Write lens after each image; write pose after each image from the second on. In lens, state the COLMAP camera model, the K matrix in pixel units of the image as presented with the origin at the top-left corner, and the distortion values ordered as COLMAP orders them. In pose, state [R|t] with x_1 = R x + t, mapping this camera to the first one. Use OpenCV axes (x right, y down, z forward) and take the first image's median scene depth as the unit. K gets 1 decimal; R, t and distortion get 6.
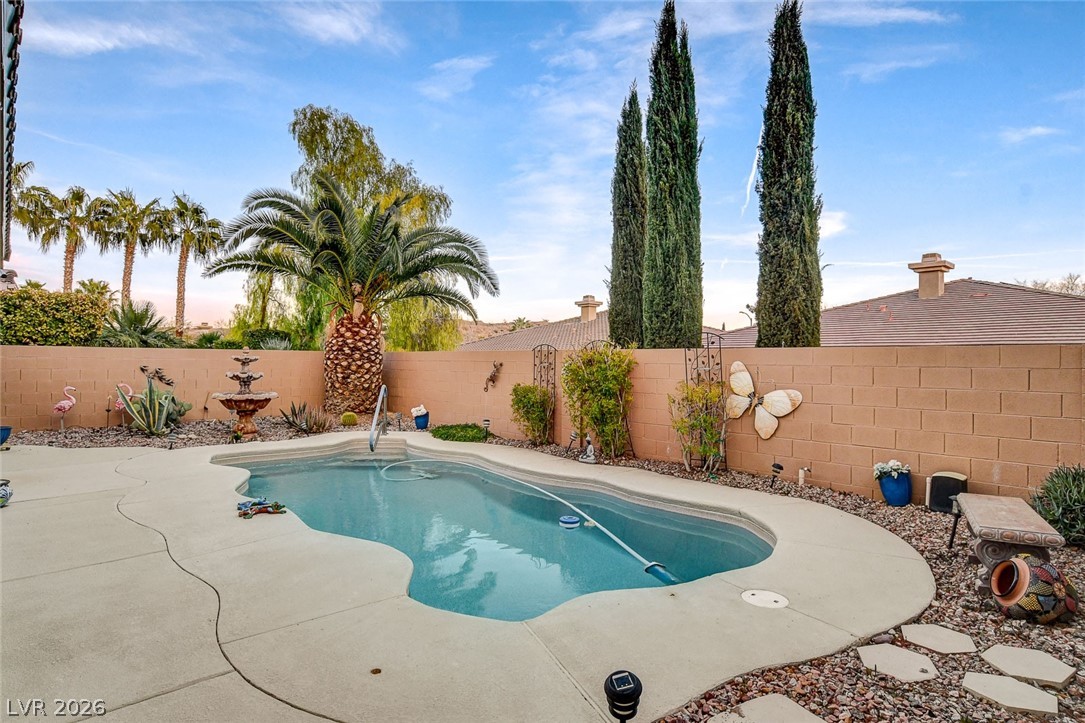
lens RADIAL K [[579.5, 0, 532.0], [0, 579.5, 357.8], [0, 0, 1]] dist [-0.025457, -0.000163]
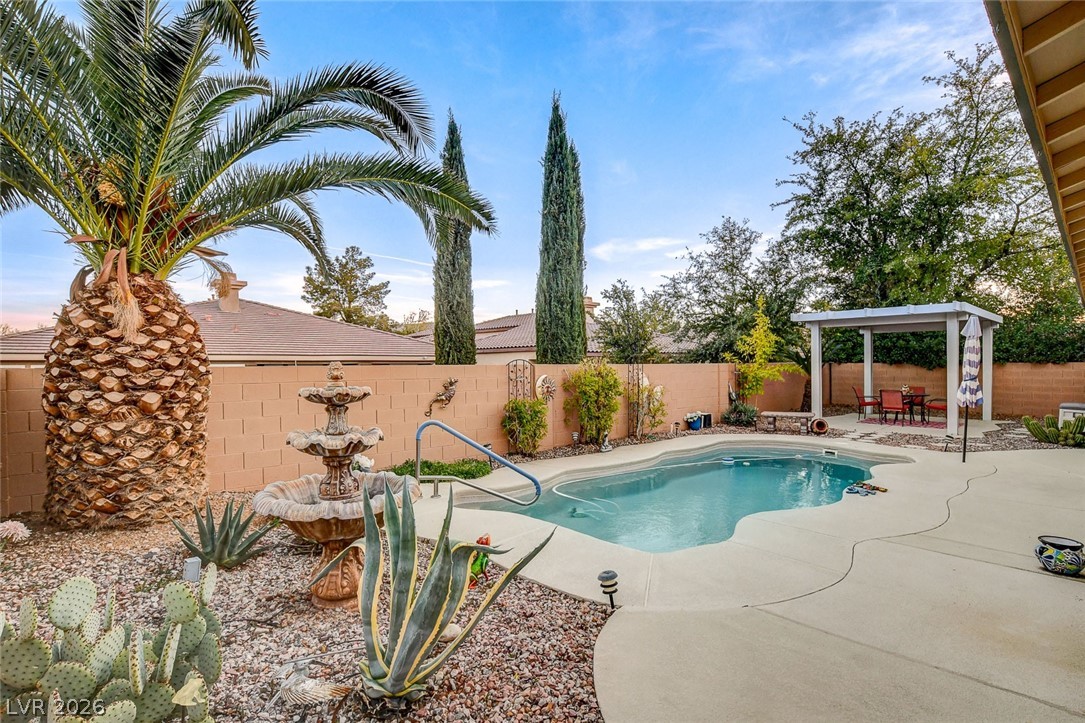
lens RADIAL K [[532.9, 0, 539.9], [0, 532.9, 368.9], [0, 0, 1]] dist [-0.029114, 0.001308]
pose [[-0.004196, -0.019305, 0.999805, -0.710907], [-0.003159, 0.999809, 0.019291, -0.018415], [-0.999986, -0.003077, -0.004256, 0.743111]]
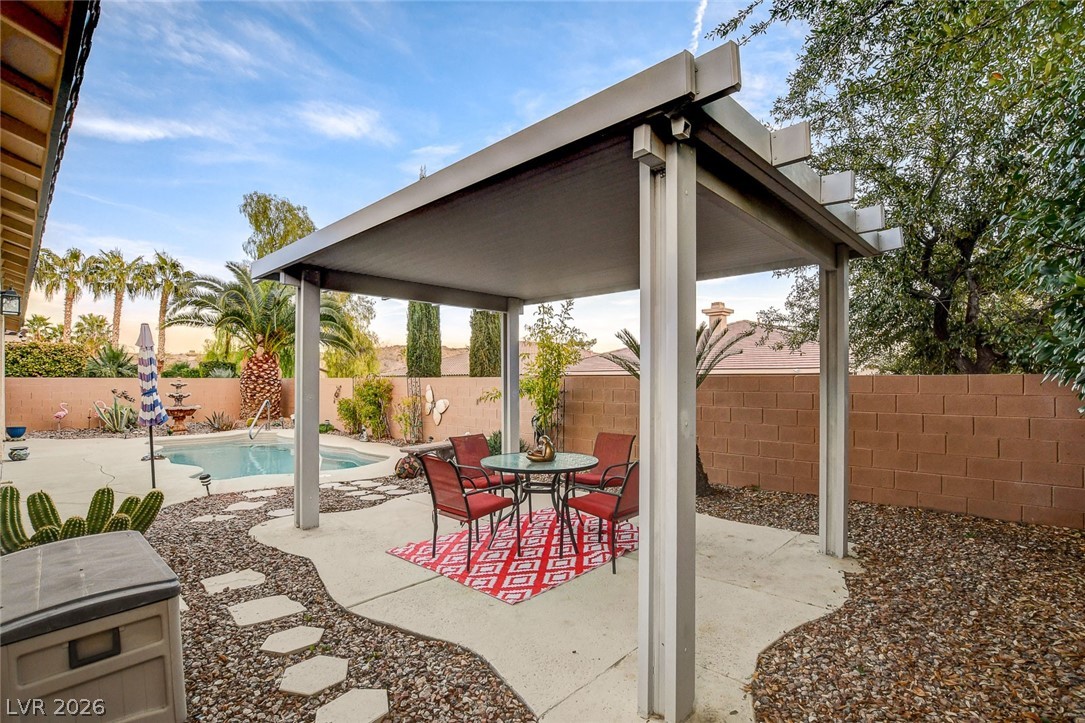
lens RADIAL K [[511.4, 0, 536.6], [0, 511.4, 376.3], [0, 0, 1]] dist [-0.025939, 0.000548]
pose [[0.997899, -0.008168, 0.064276, 0.344790], [0.008247, 0.999966, -0.000964, -0.009594], [-0.064266, 0.001492, 0.997932, -0.395217]]
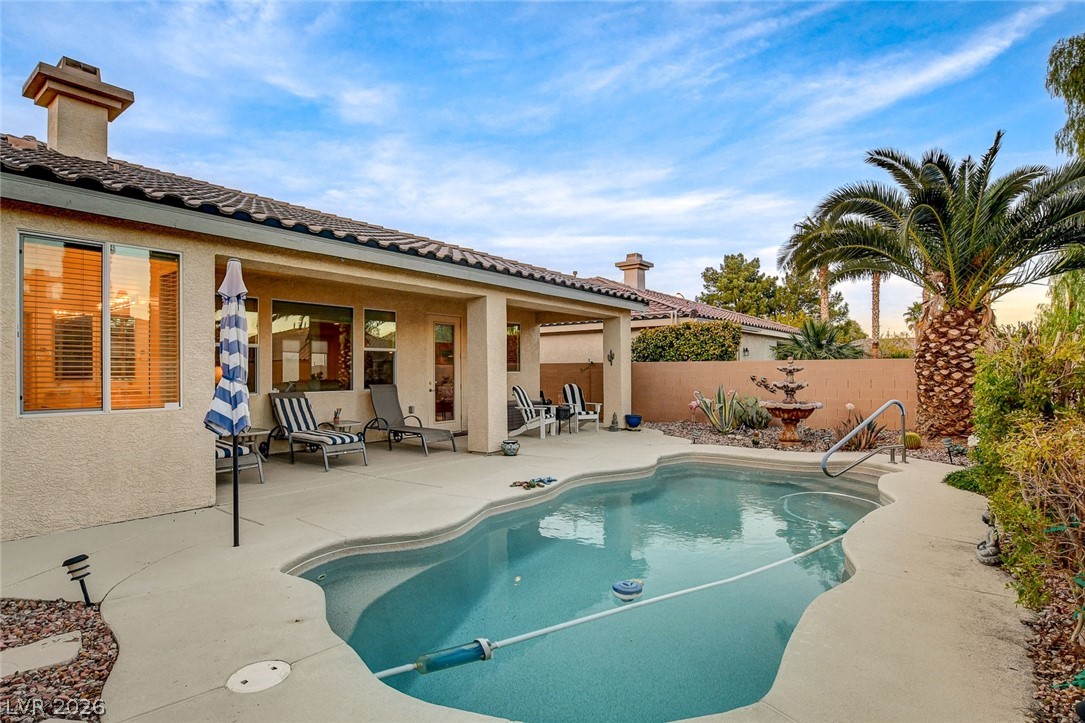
lens RADIAL K [[559.0, 0, 564.2], [0, 559.0, 379.5], [0, 0, 1]] dist [0.017710, -0.005098]
pose [[0.210409, 0.006675, -0.977591, 0.342480], [0.013164, 0.999867, 0.009661, 0.004741], [0.977525, -0.014902, 0.210293, 0.333499]]
